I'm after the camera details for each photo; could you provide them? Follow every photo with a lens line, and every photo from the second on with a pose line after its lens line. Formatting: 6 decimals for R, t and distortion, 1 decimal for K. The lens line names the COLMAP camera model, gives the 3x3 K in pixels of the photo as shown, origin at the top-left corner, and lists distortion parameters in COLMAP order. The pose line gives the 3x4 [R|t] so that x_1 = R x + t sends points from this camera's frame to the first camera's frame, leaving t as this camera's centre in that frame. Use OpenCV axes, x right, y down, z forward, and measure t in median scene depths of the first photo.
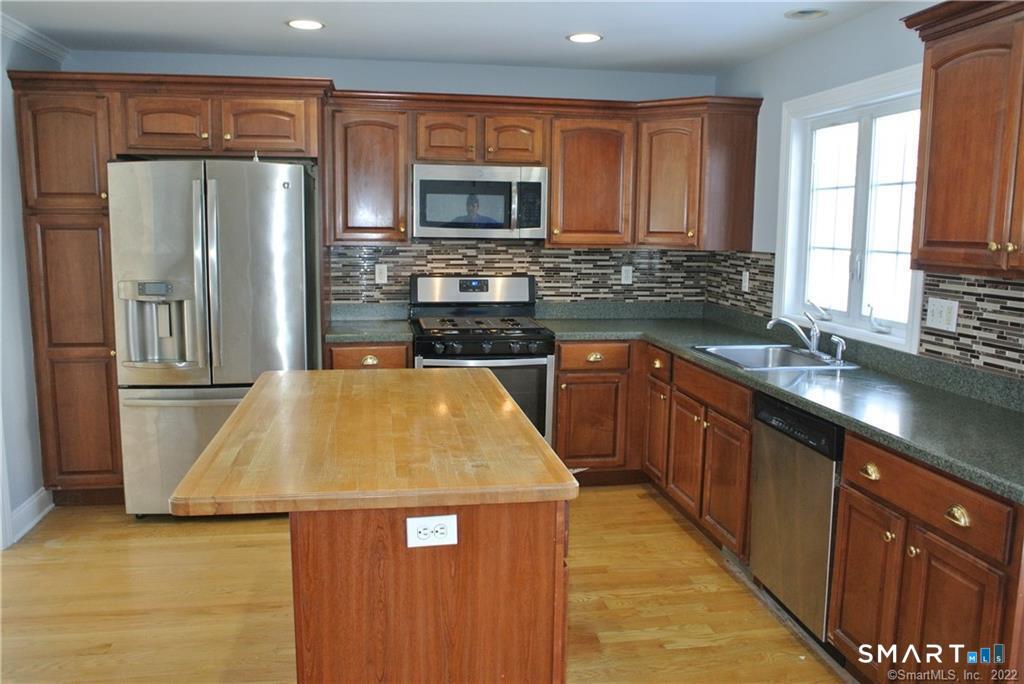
lens RADIAL K [[802.7, 0, 502.4], [0, 802.7, 339.1], [0, 0, 1]] dist [-0.074523, 0.038003]
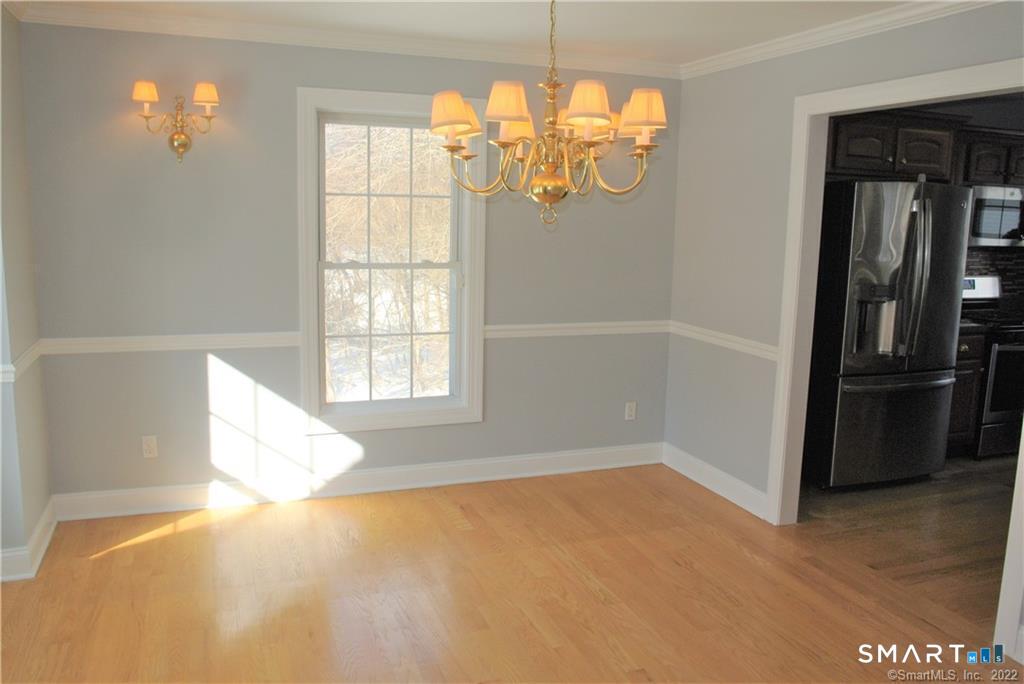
lens RADIAL K [[802.7, 0, 502.4], [0, 802.7, 339.1], [0, 0, 1]] dist [-0.074523, 0.038003]
pose [[0.979962, -0.019855, 0.198191, -1.016055], [0.015514, 0.999605, 0.023434, -0.023599], [-0.198578, -0.019890, 0.979883, -0.028432]]
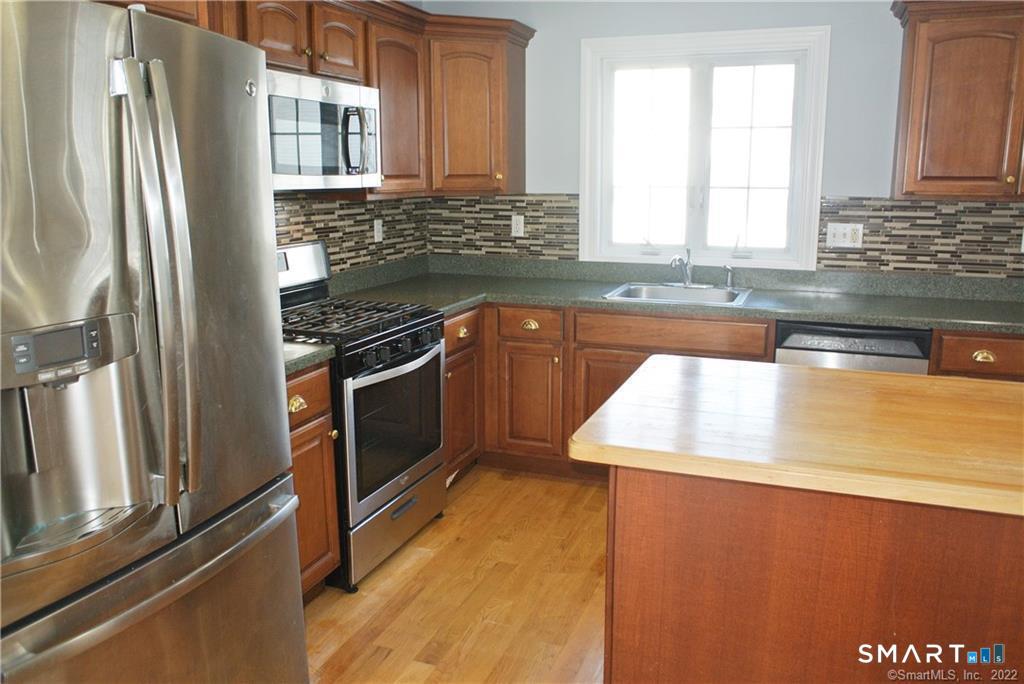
lens RADIAL K [[802.7, 0, 502.4], [0, 802.7, 339.1], [0, 0, 1]] dist [-0.074523, 0.038003]
pose [[0.509825, -0.187434, 0.839611, -0.531507], [0.131208, 0.981500, 0.139438, -0.076284], [-0.850213, 0.039075, 0.524986, 0.526430]]
